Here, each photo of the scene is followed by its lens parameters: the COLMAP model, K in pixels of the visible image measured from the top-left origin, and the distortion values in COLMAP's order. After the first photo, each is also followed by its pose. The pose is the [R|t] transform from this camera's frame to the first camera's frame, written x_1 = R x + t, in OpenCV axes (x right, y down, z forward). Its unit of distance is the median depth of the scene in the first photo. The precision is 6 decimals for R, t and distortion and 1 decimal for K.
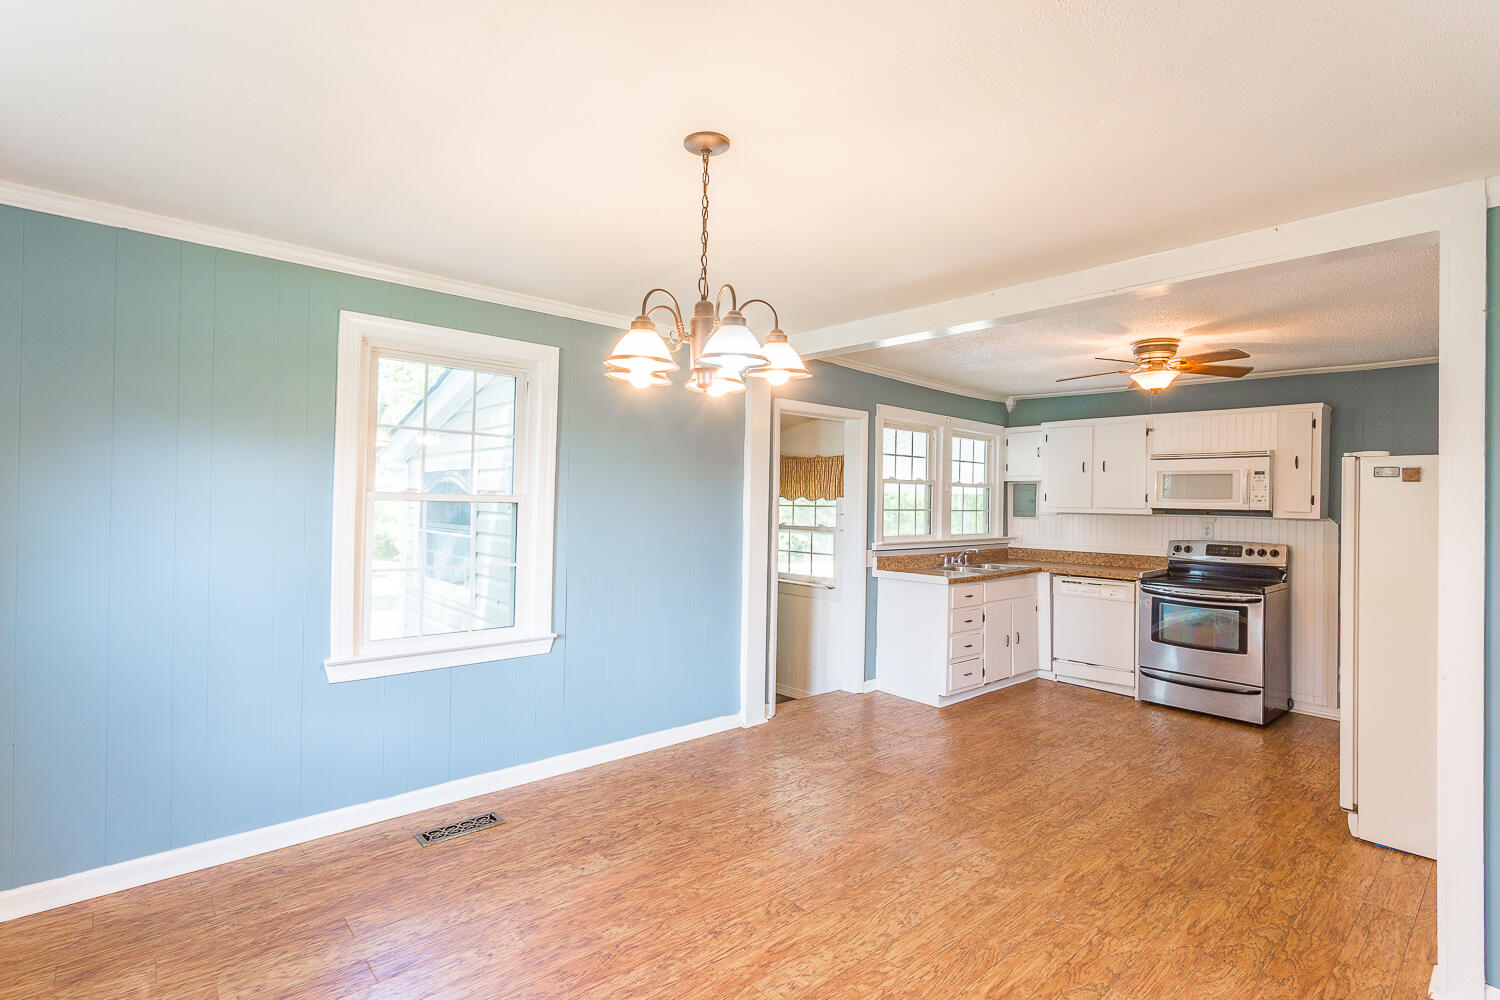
lens RADIAL K [[711.5, 0, 746.2], [0, 711.5, 496.4], [0, 0, 1]] dist [0.000649, 0.001497]
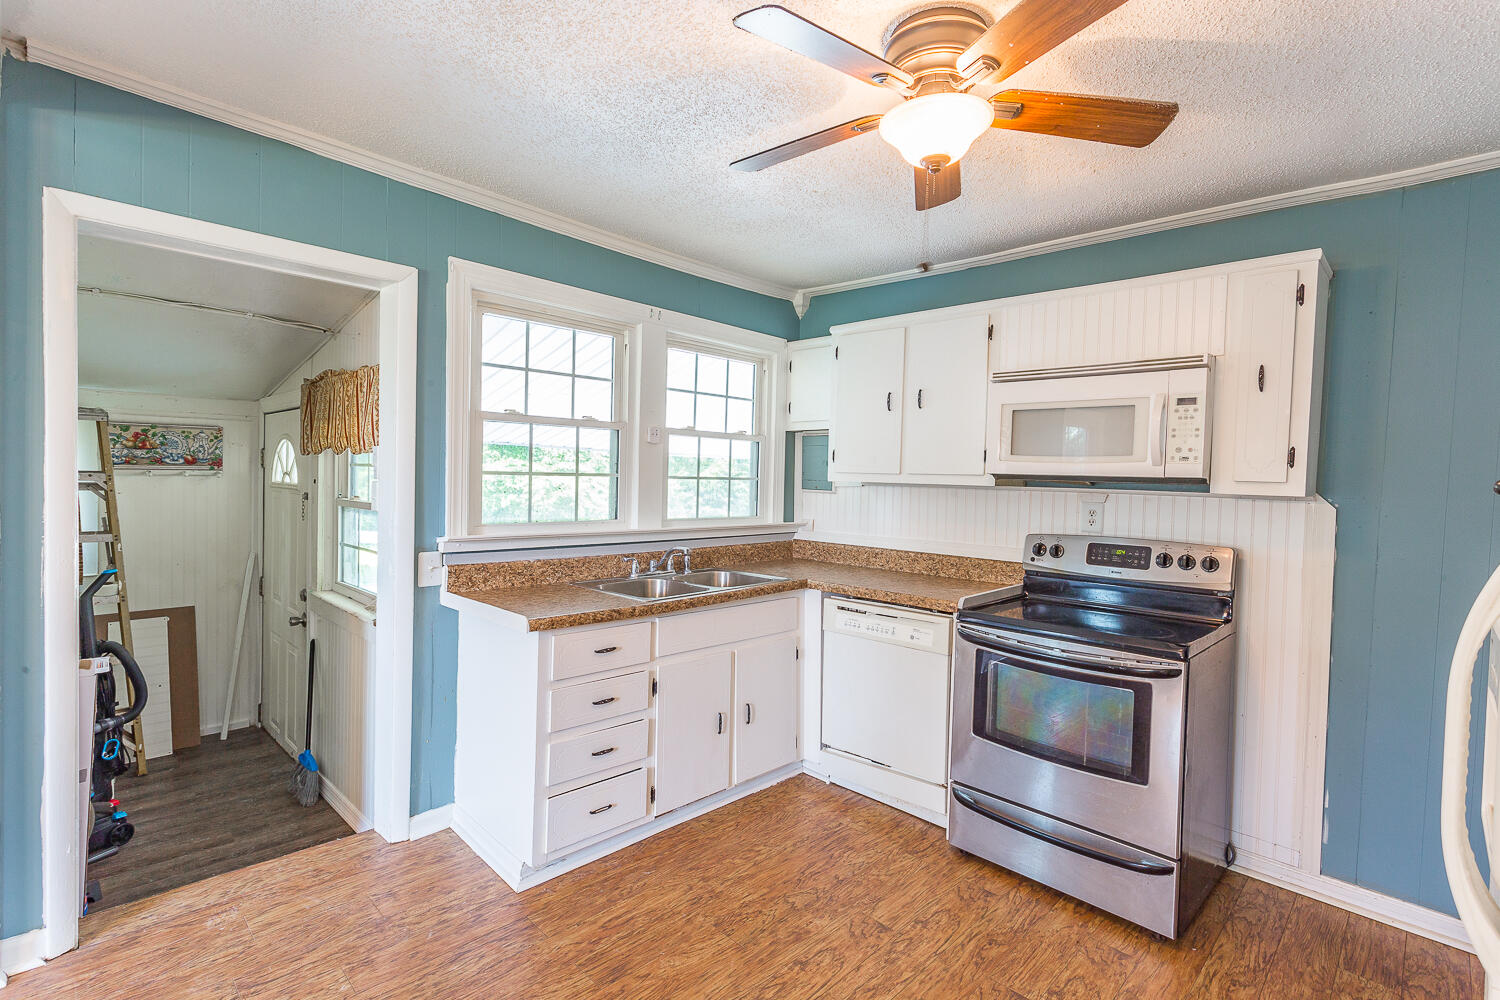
lens RADIAL K [[711.5, 0, 746.2], [0, 711.5, 496.4], [0, 0, 1]] dist [0.000649, 0.001497]
pose [[0.997947, 0.008052, 0.063543, 0.357810], [-0.010347, 0.999303, 0.035869, 0.016098], [-0.063210, -0.036453, 0.997334, 0.487388]]
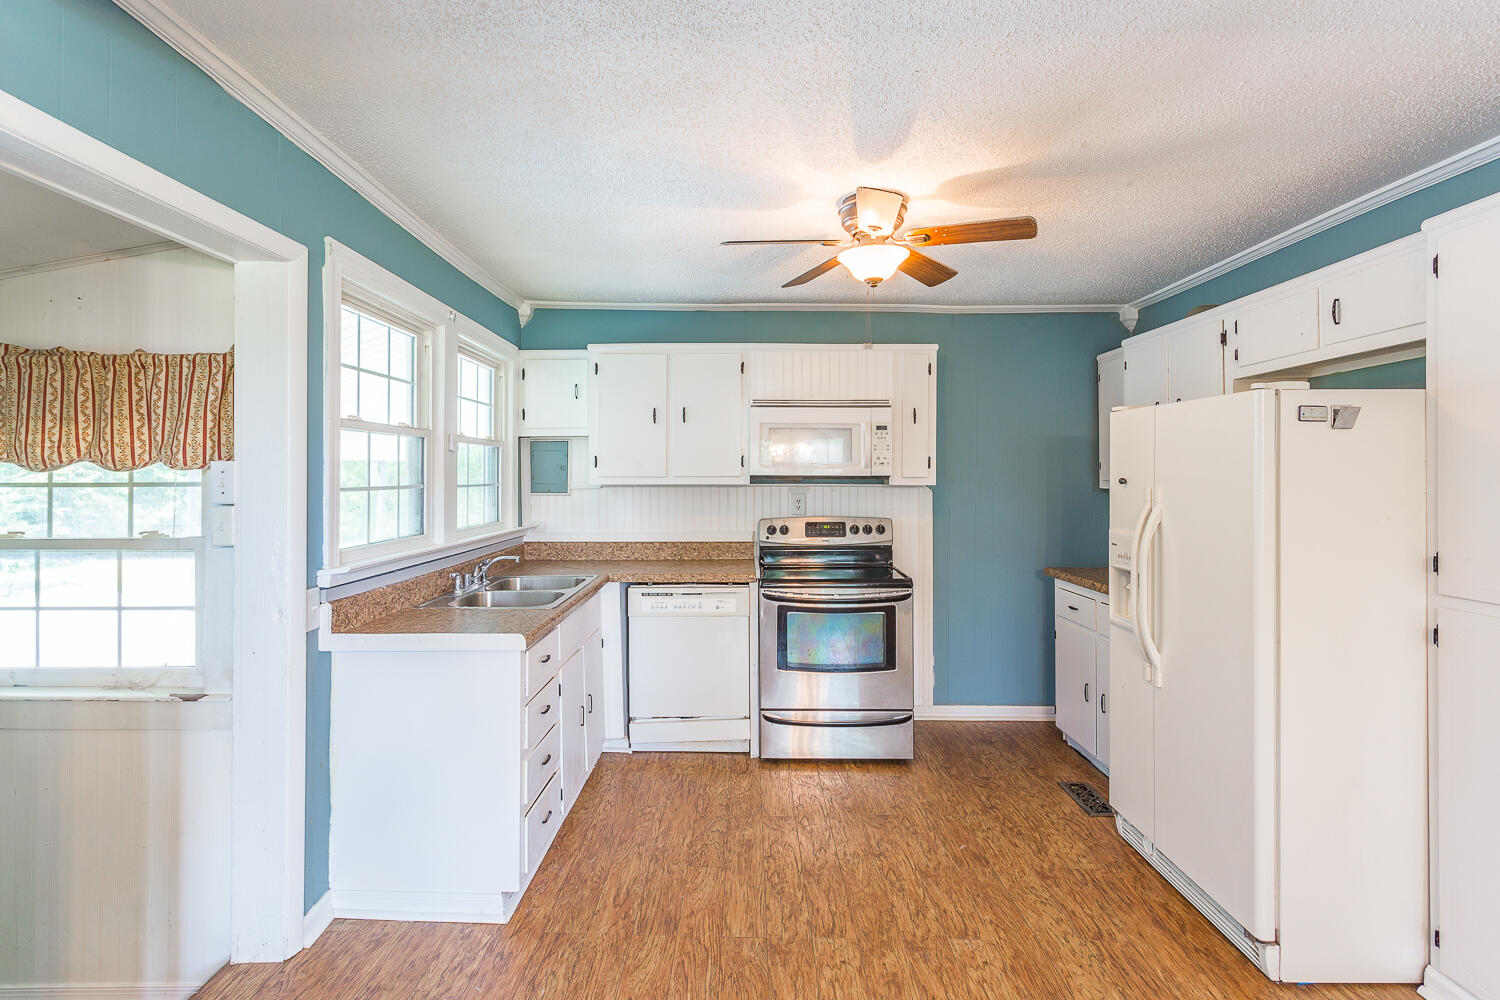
lens RADIAL K [[728.8, 0, 745.2], [0, 728.8, 474.5], [0, 0, 1]] dist [0.001443, 0.000616]
pose [[0.670973, -0.015092, 0.741328, 0.030221], [0.006385, 0.999873, 0.014576, 0.004866], [-0.741454, -0.005047, 0.670985, 0.528752]]
